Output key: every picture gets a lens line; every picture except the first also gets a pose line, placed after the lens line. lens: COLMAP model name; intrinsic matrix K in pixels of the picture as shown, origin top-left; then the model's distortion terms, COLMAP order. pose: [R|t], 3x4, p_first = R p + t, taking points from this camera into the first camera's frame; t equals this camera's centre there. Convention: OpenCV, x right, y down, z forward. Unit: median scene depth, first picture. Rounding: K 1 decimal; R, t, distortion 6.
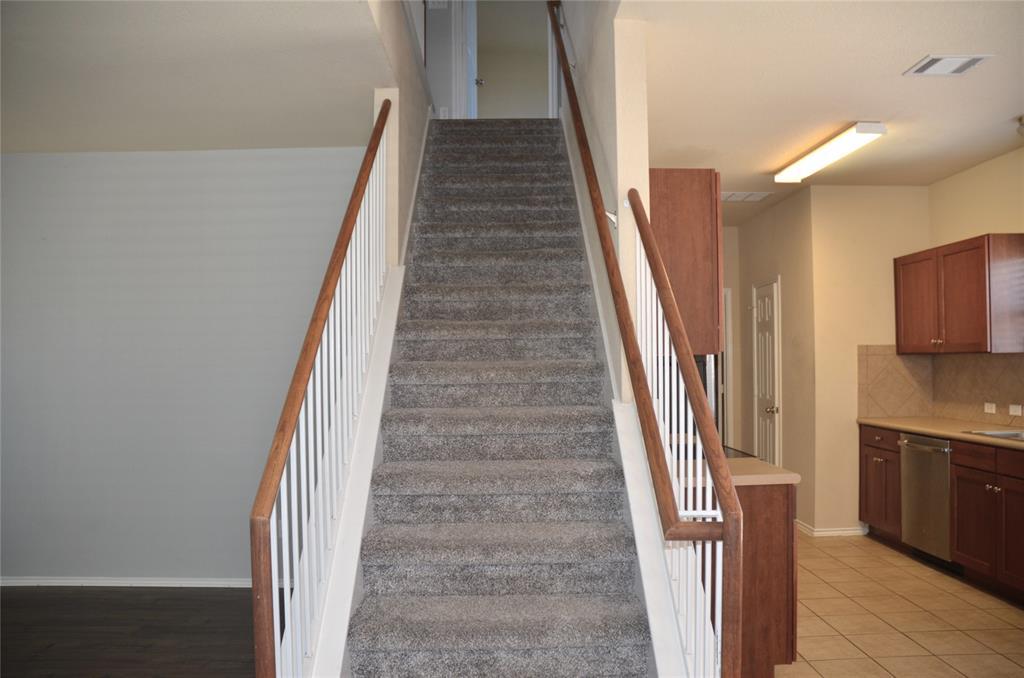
lens RADIAL K [[796.3, 0, 515.1], [0, 796.3, 362.0], [0, 0, 1]] dist [-0.171646, 0.163088]
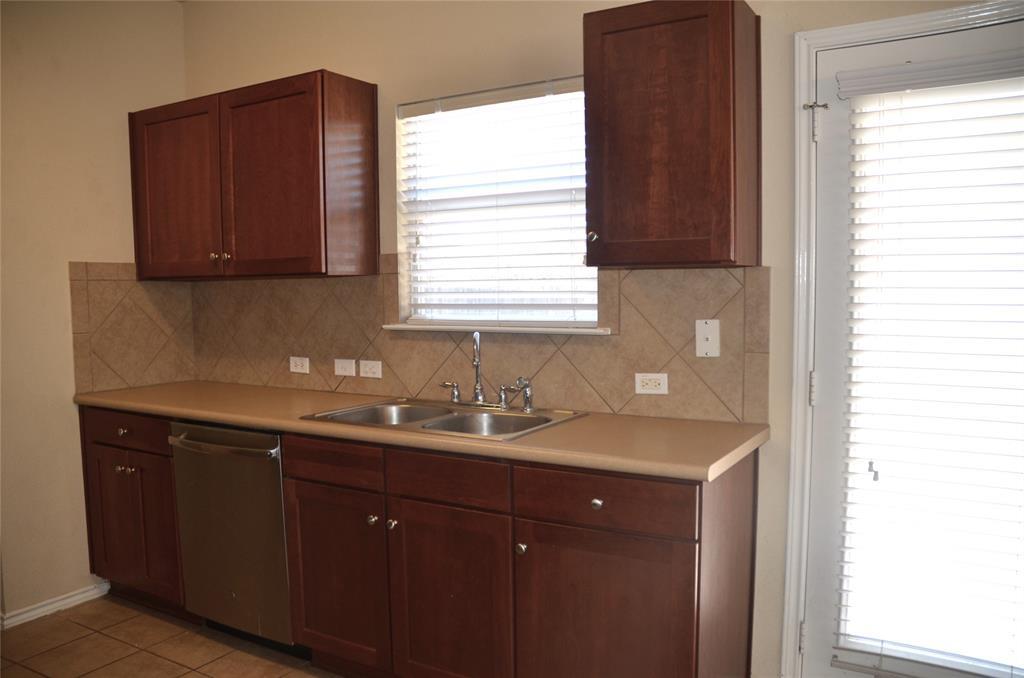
lens RADIAL K [[796.3, 0, 515.1], [0, 796.3, 362.0], [0, 0, 1]] dist [-0.171646, 0.163088]
pose [[0.527698, -0.070976, 0.846462, 0.156382], [-0.001139, 0.996443, 0.084261, 0.003065], [-0.849432, -0.045429, 0.525740, 0.474168]]
